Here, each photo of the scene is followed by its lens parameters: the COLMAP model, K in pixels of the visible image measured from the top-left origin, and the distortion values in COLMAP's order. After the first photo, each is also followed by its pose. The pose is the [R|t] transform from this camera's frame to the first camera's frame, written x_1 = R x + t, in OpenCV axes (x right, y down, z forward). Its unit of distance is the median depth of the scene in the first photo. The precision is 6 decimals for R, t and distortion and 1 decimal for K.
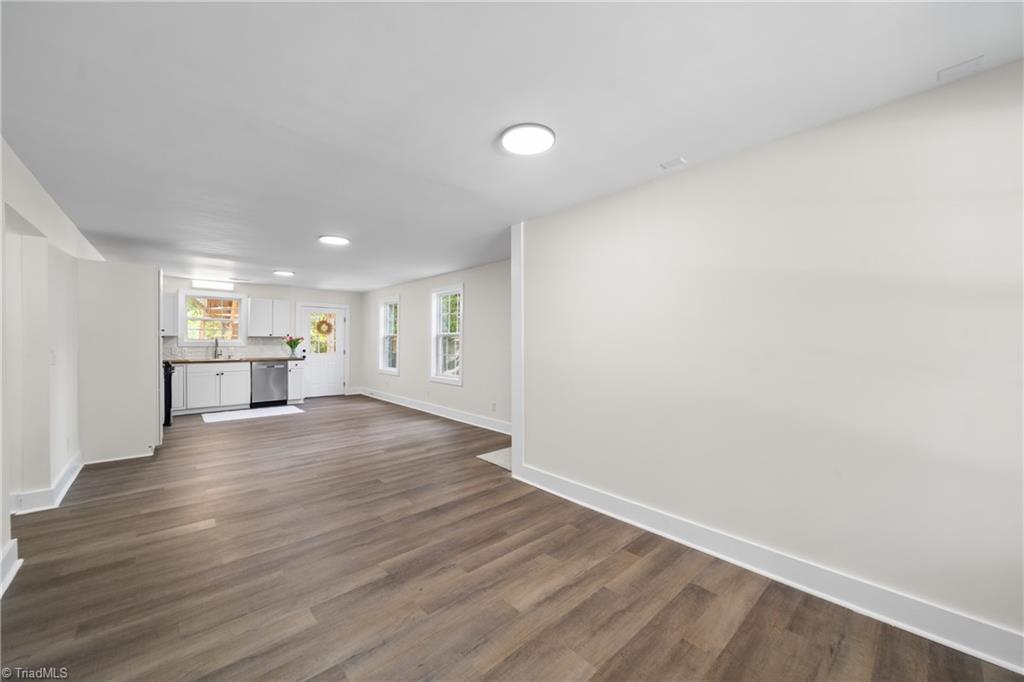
lens RADIAL K [[392.2, 0, 523.1], [0, 392.2, 338.2], [0, 0, 1]] dist [0.004131, -0.000252]
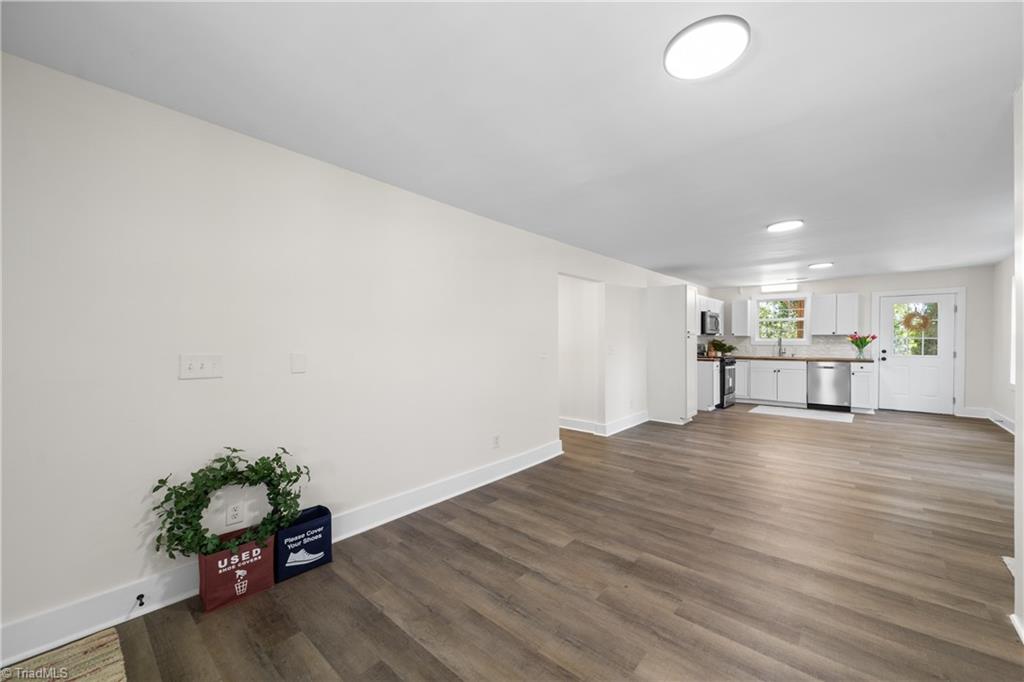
lens RADIAL K [[392.2, 0, 516.5], [0, 392.2, 342.6], [0, 0, 1]] dist [0.004131, -0.000252]
pose [[0.104125, 0.001459, -0.994563, 0.216078], [0.011179, 0.999934, 0.002637, 0.003702], [0.994501, -0.011393, 0.104102, 0.191563]]
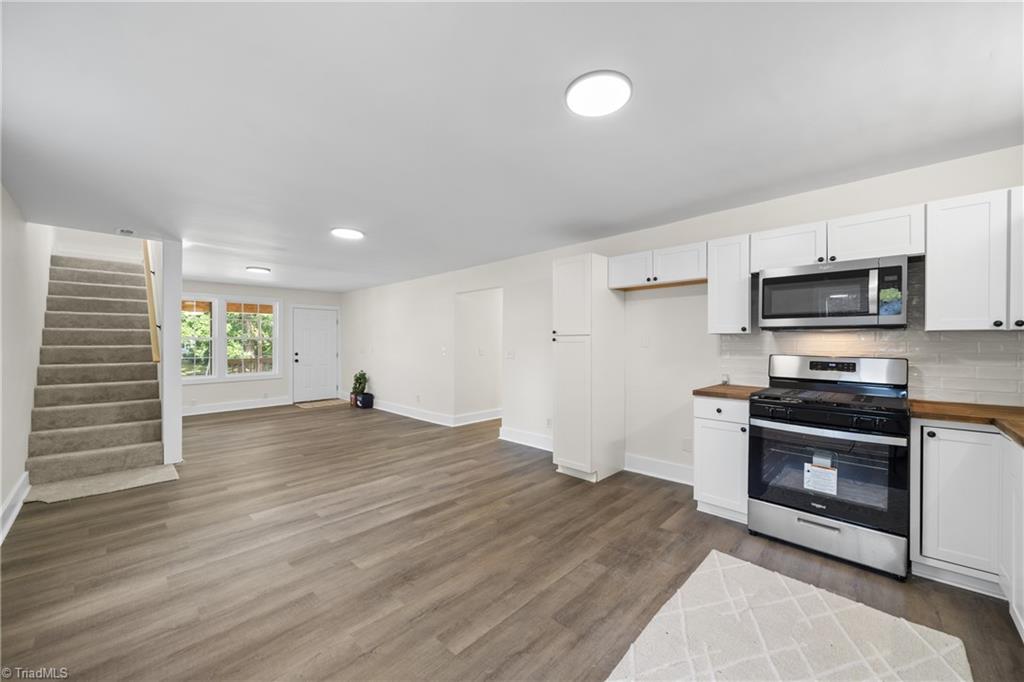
lens RADIAL K [[392.2, 0, 516.6], [0, 392.2, 346.2], [0, 0, 1]] dist [0.004131, -0.000252]
pose [[-0.998393, -0.005935, -0.056361, -0.511735], [-0.006853, 0.999847, 0.016097, -0.001299], [0.056257, 0.016458, -0.998281, 1.205252]]
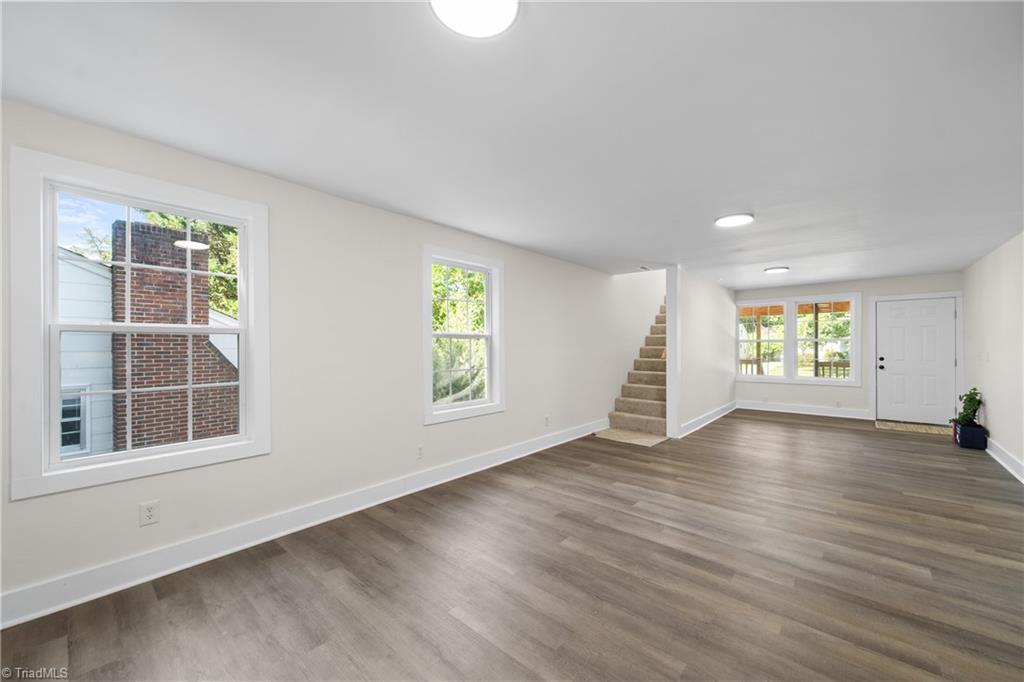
lens RADIAL K [[392.2, 0, 522.4], [0, 392.2, 340.3], [0, 0, 1]] dist [0.004131, -0.000252]
pose [[-0.097522, 0.004009, 0.995225, -0.772584], [0.007093, 0.999969, -0.003333, -0.001516], [-0.995208, 0.006734, -0.097547, 0.941936]]
